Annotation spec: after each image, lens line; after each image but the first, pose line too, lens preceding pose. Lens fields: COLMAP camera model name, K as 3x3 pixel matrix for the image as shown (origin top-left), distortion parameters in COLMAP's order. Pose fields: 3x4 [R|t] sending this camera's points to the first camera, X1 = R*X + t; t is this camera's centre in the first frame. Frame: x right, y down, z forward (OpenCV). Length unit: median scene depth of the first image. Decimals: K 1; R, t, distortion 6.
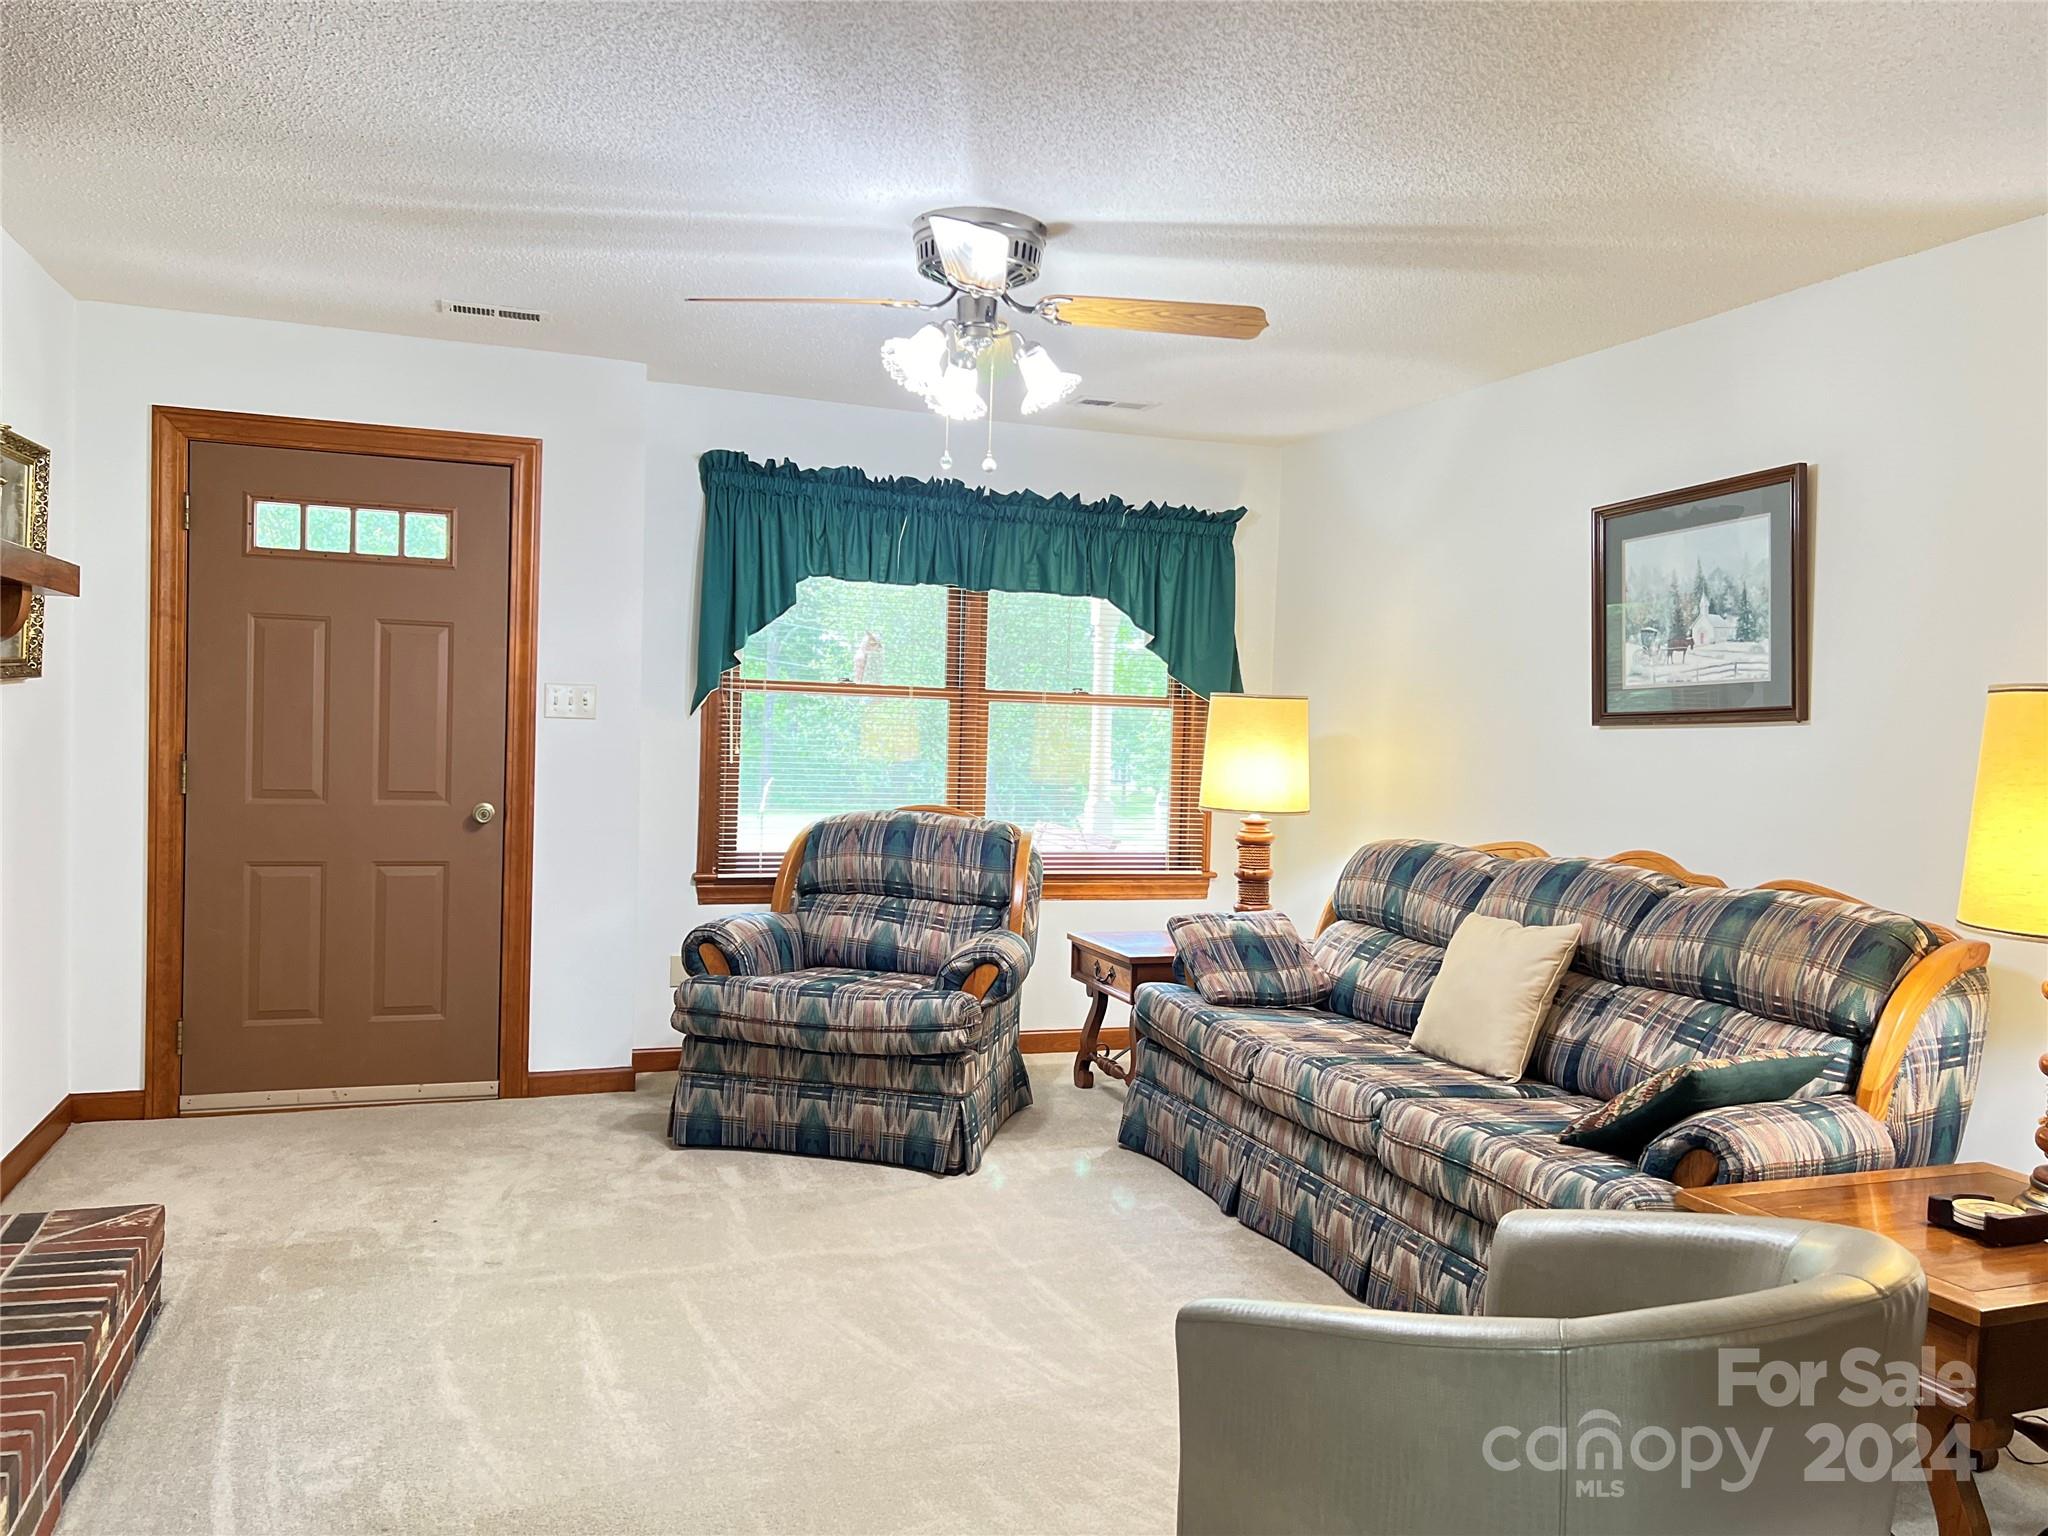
lens RADIAL K [[1544.6, 0, 1024.0], [0, 1544.6, 768.0], [0, 0, 1]] dist [0.001410, -0.003000]
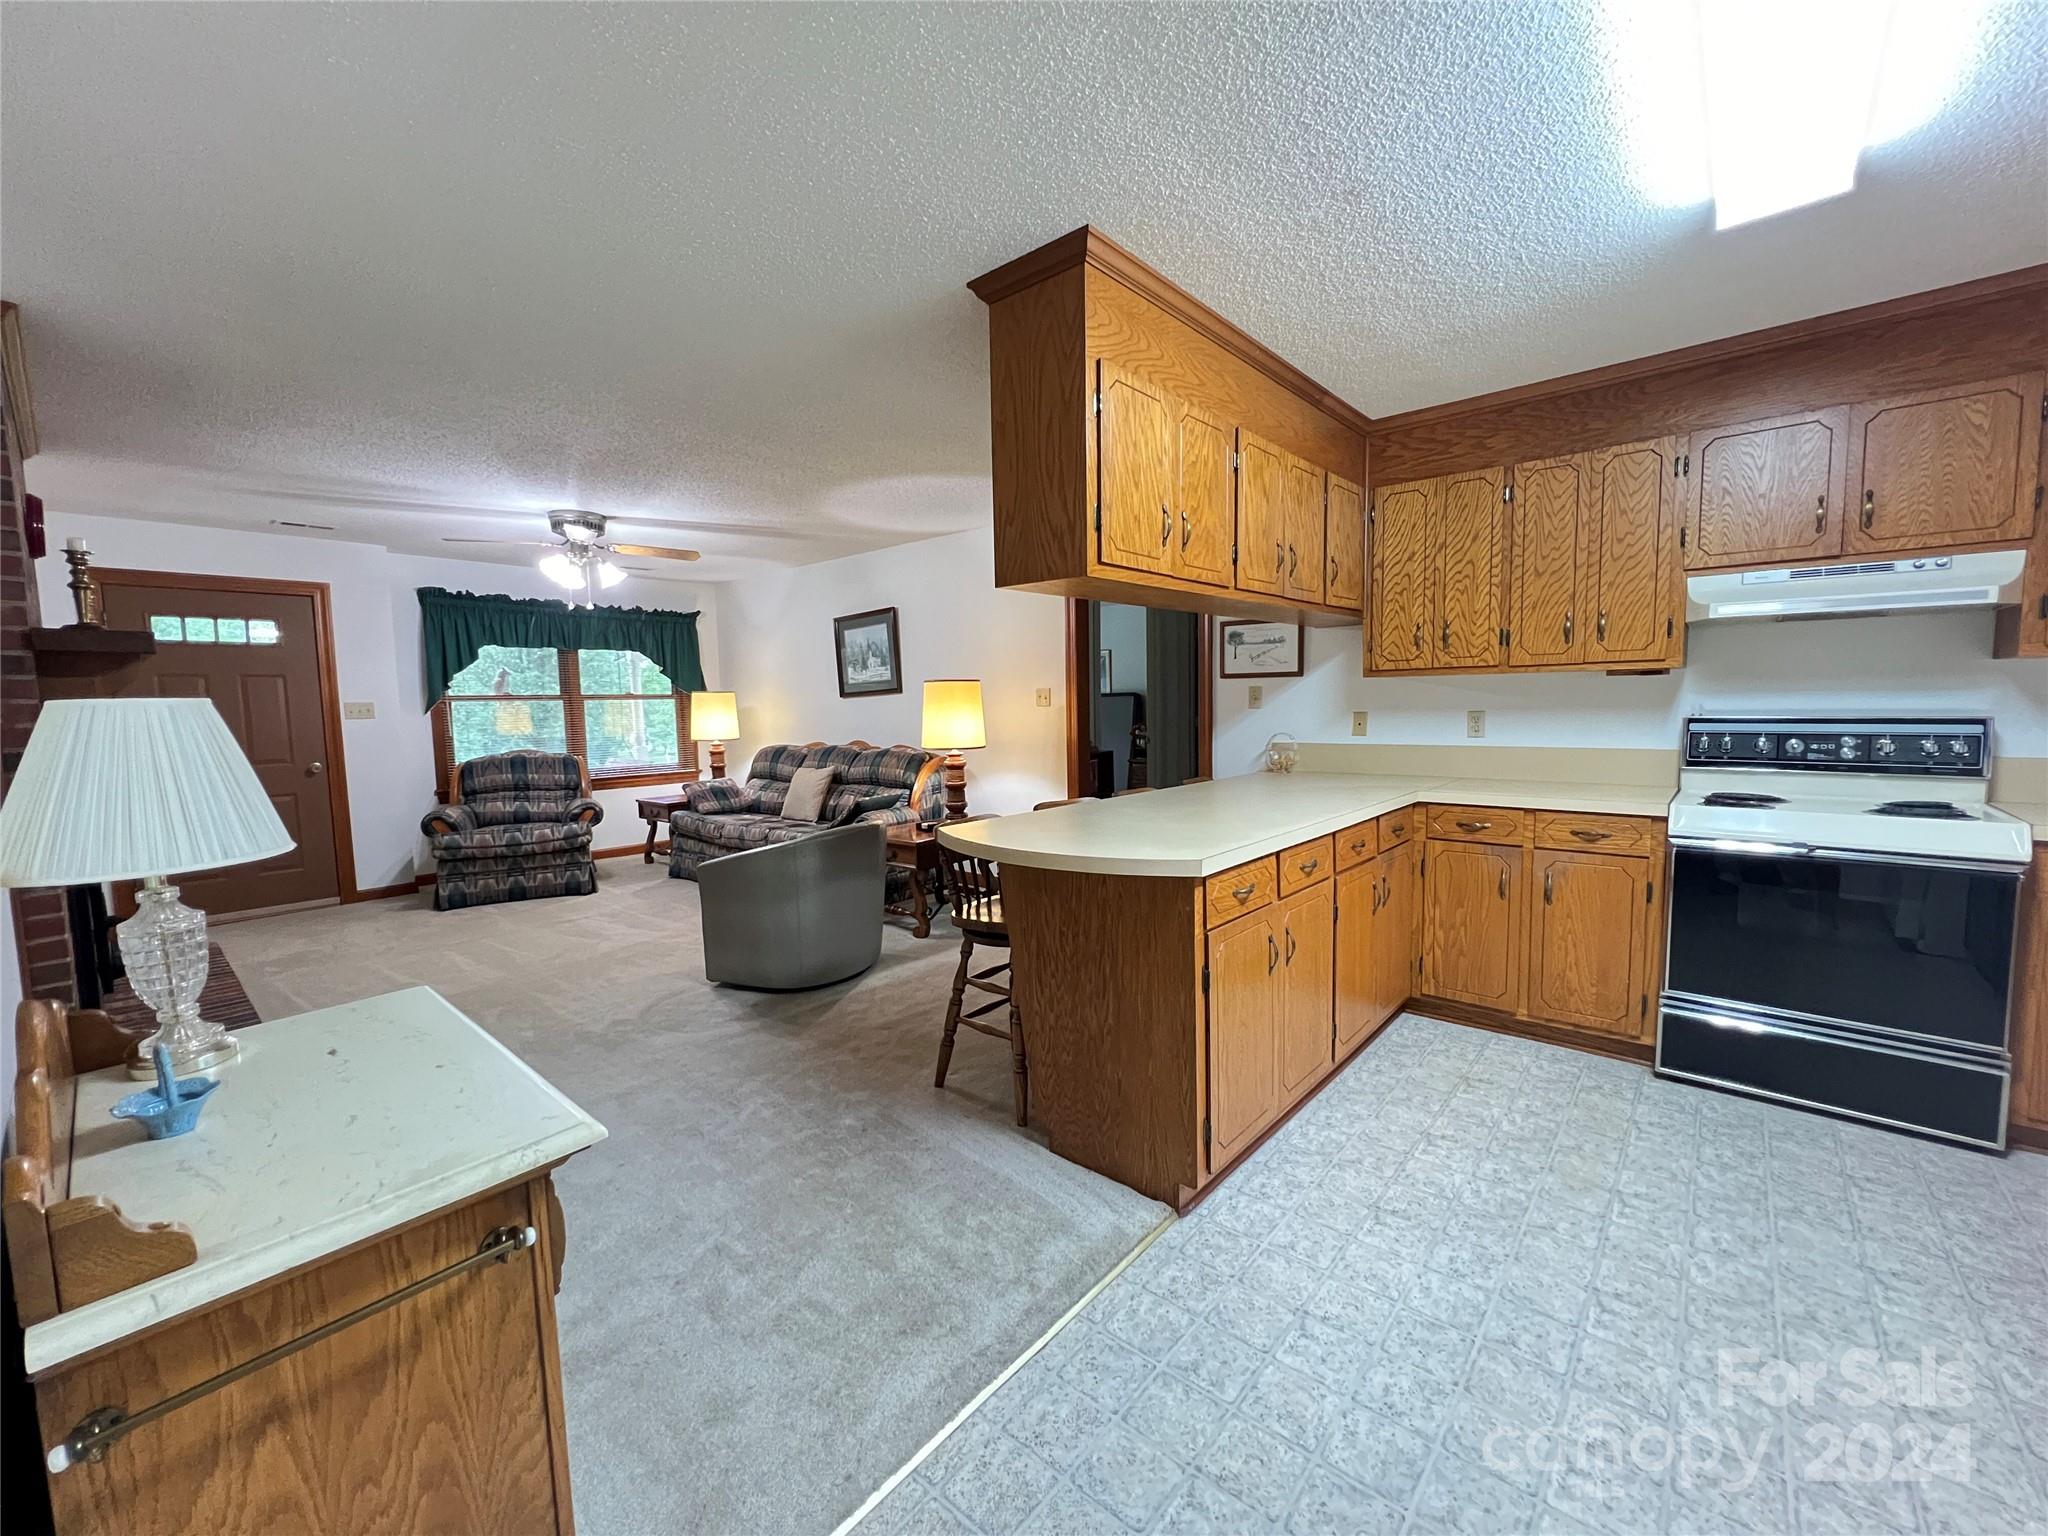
lens RADIAL K [[830.6, 0, 1024.0], [0, 830.6, 768.0], [0, 0, 1]] dist [0.007648, 0.000150]
pose [[0.878377, -0.091463, 0.469136, -0.049765], [0.066845, 0.995381, 0.068904, 0.016927], [-0.473272, -0.029164, 0.880434, -0.450798]]
